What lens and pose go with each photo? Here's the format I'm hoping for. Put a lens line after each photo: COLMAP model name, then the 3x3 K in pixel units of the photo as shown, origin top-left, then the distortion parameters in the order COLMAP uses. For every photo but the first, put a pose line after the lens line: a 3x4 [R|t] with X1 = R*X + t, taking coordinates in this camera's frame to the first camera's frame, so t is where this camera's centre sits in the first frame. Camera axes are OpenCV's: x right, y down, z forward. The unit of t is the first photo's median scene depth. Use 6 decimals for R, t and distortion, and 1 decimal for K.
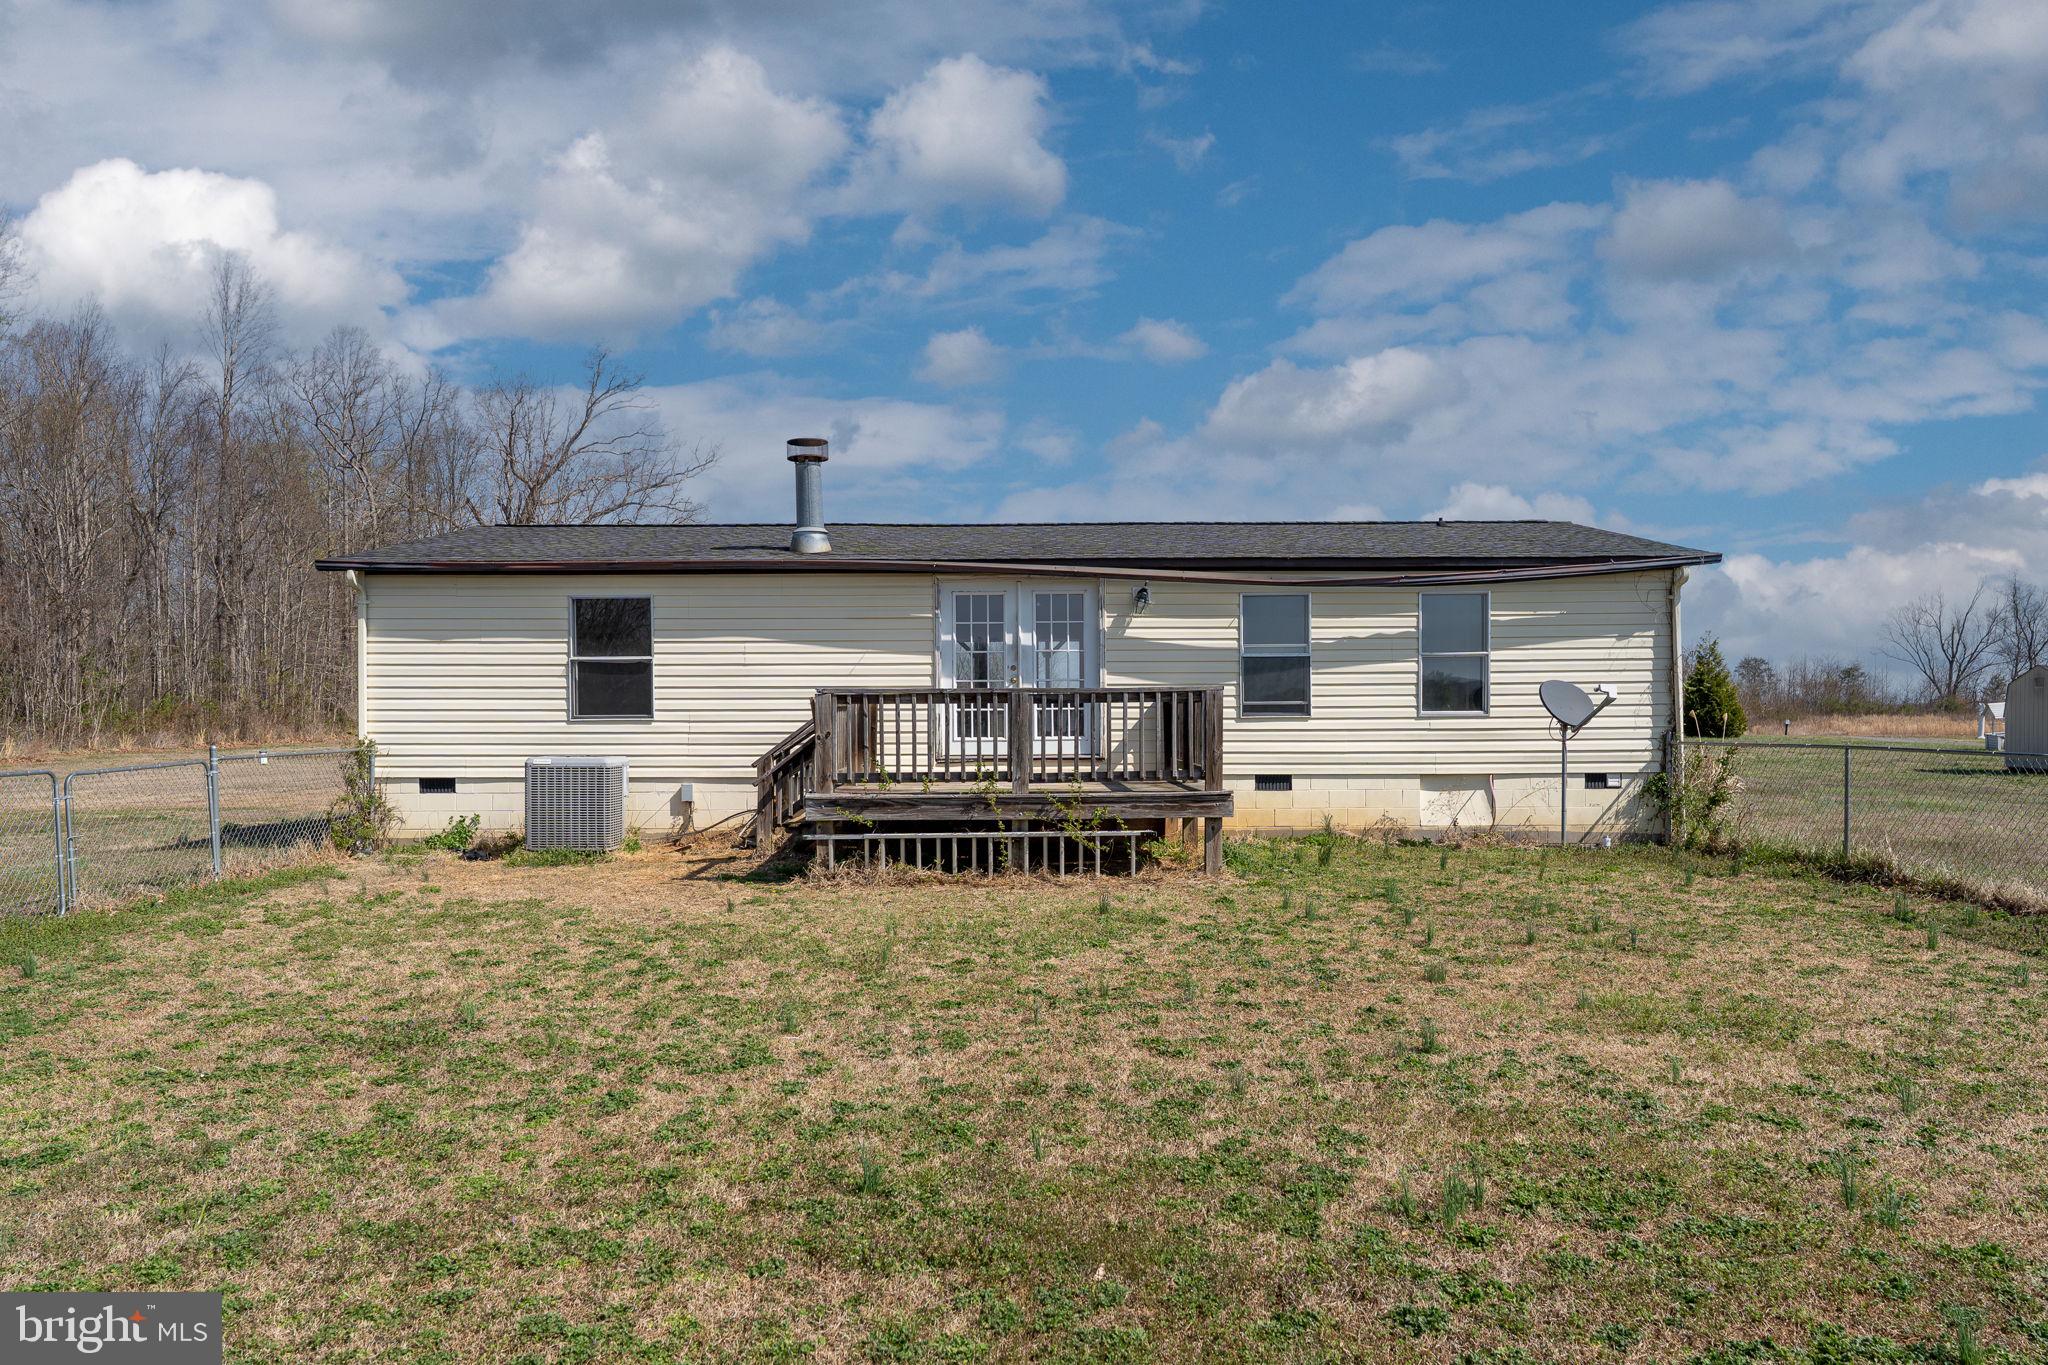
lens RADIAL K [[1805.9, 0, 1024.0], [0, 1805.9, 682.5], [0, 0, 1]] dist [0.000850, 0.001060]
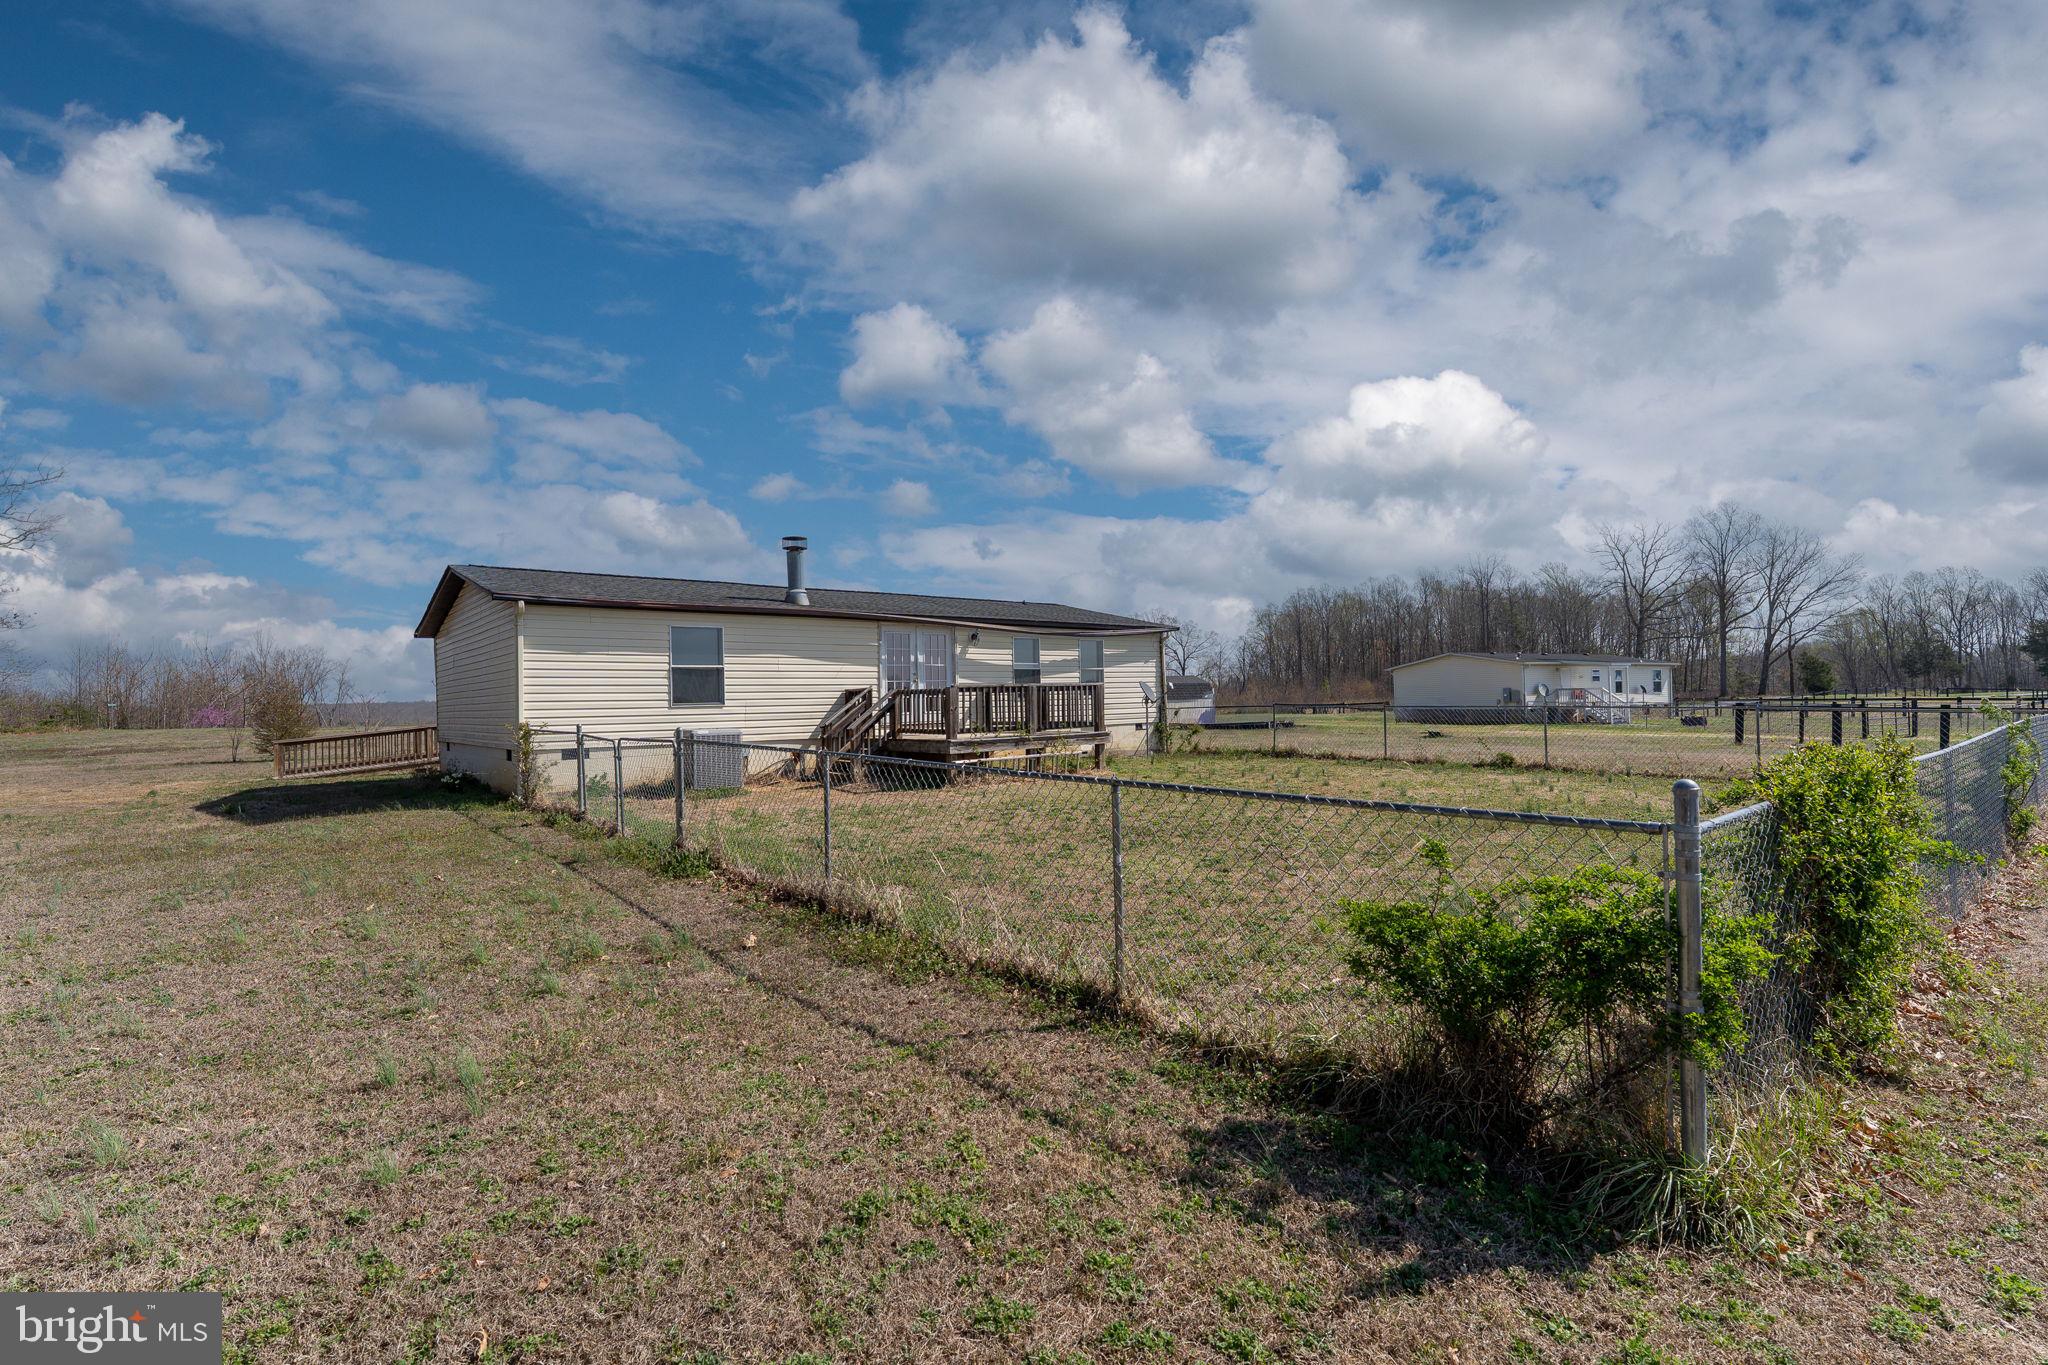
lens RADIAL K [[1805.9, 0, 1024.0], [0, 1805.9, 682.5], [0, 0, 1]] dist [0.000850, 0.001060]
pose [[0.546781, 0.003222, 0.837270, -1.829973], [0.004574, 0.999966, -0.006836, 0.016387], [-0.837263, 0.007567, 0.546748, -0.113709]]
